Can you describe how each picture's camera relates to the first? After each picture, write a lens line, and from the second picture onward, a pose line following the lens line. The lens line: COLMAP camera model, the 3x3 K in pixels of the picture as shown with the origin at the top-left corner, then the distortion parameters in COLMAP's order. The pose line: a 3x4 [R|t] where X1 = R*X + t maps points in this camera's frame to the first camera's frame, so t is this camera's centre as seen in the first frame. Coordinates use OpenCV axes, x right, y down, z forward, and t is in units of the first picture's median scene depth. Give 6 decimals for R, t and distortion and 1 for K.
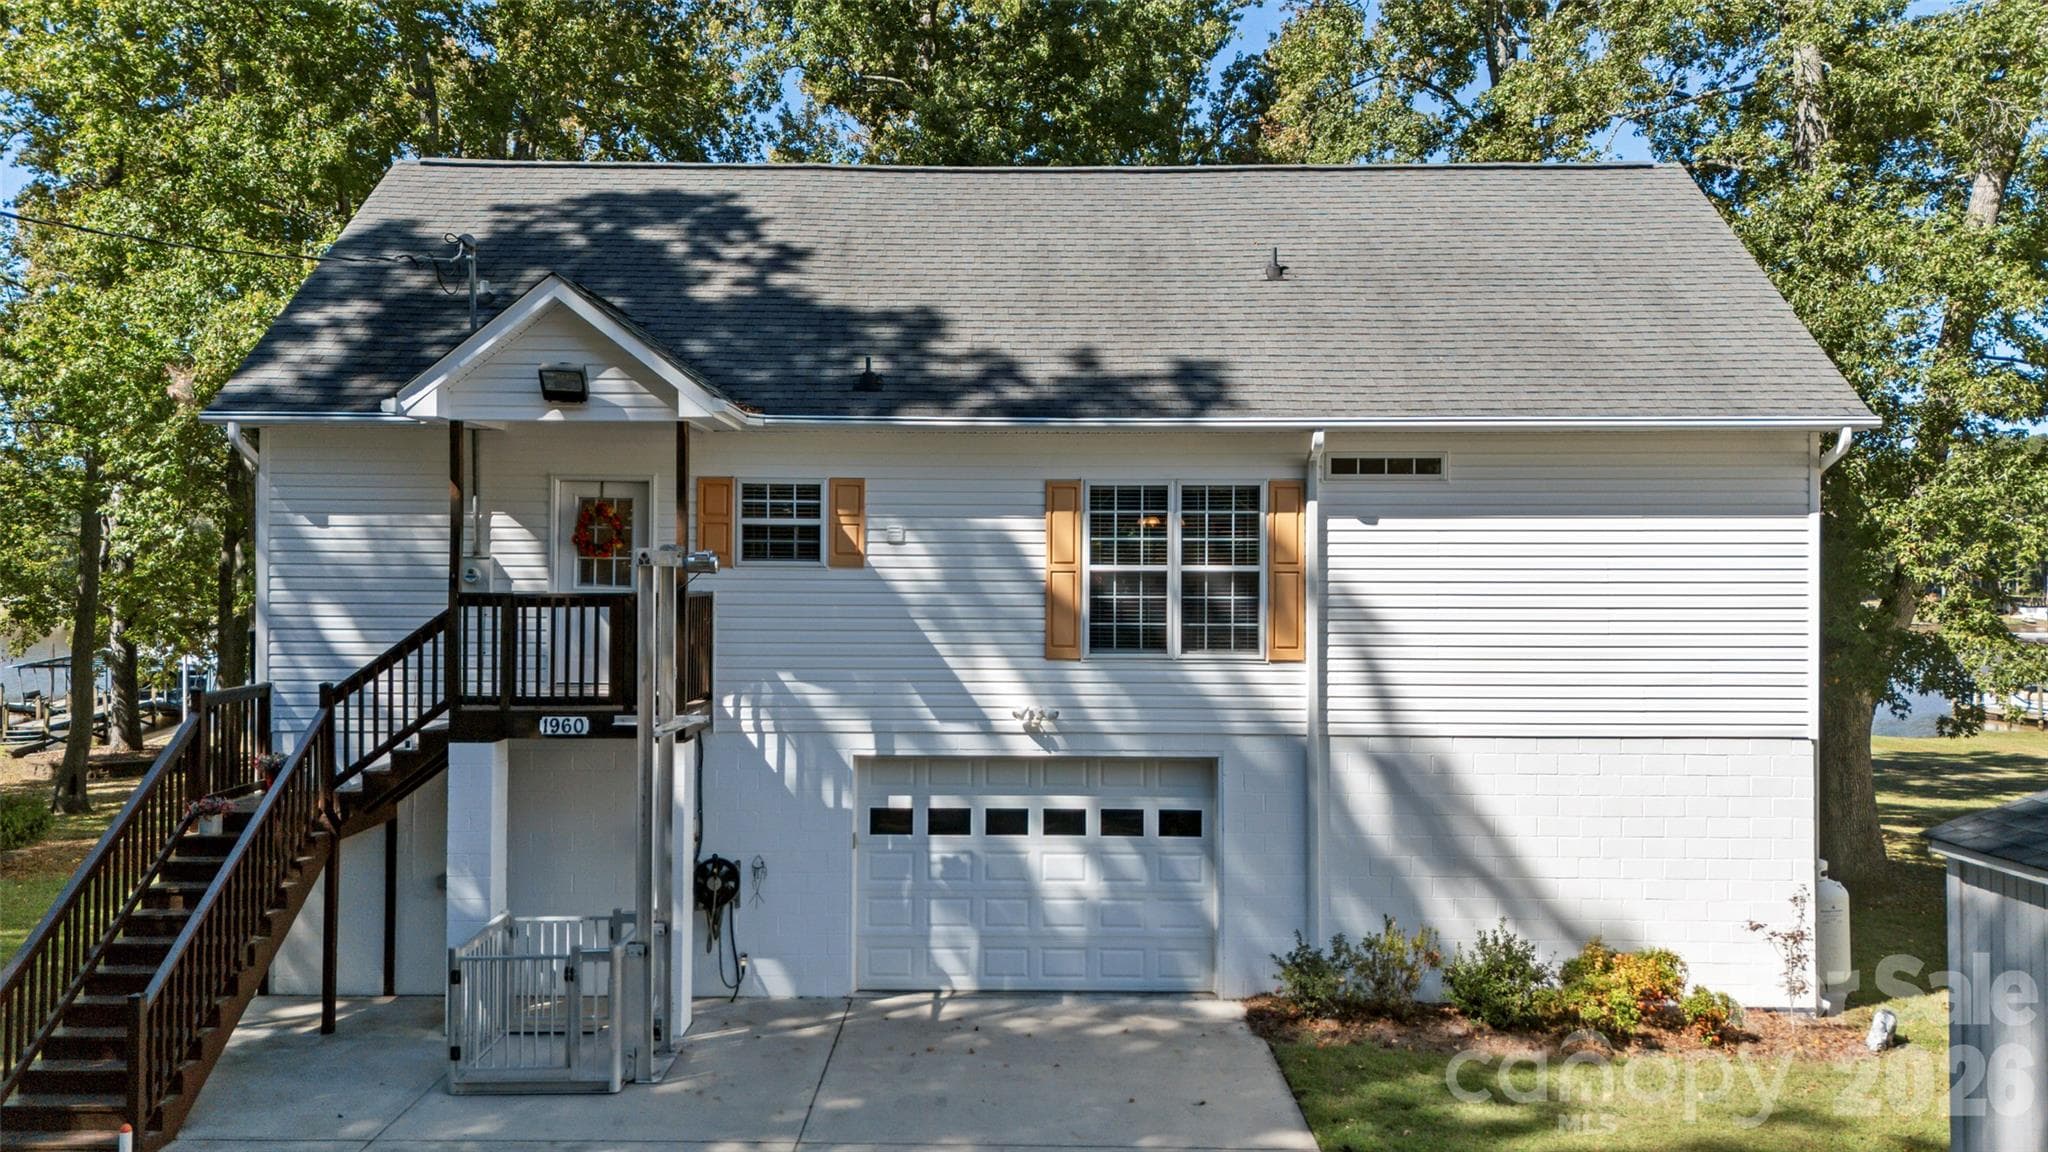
lens RADIAL K [[1584.4, 0, 1024.0], [0, 1584.4, 576.0], [0, 0, 1]] dist [0.130021, -0.166264]
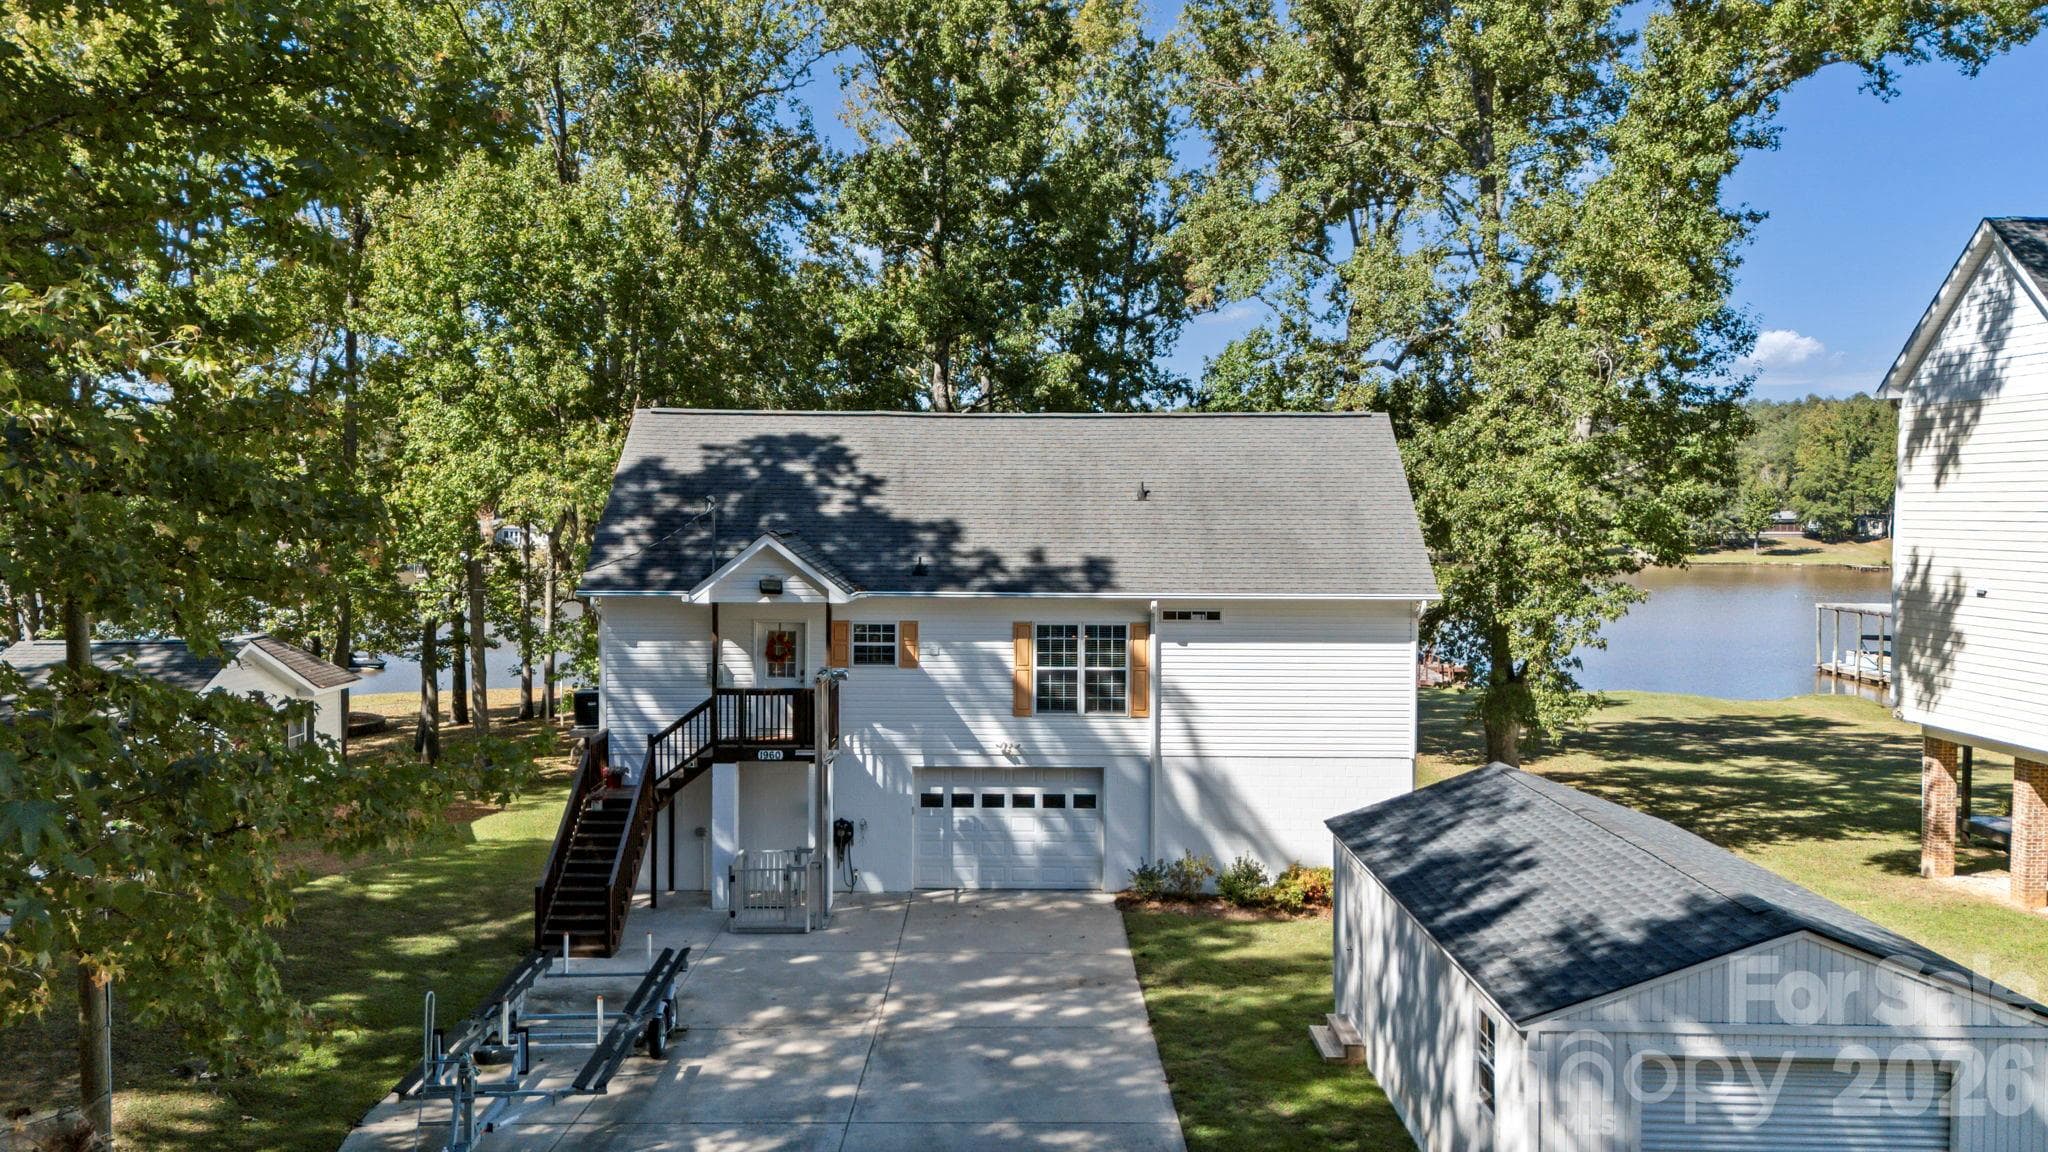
lens RADIAL K [[1639.4, 0, 1030.4], [0, 1639.4, 570.7], [0, 0, 1]] dist [0.198250, -0.000355]
pose [[1.000000, 0.000814, 0.000194, 0.033301], [-0.000821, 0.999016, 0.044341, -0.209725], [-0.000158, -0.044341, 0.999016, -0.962607]]
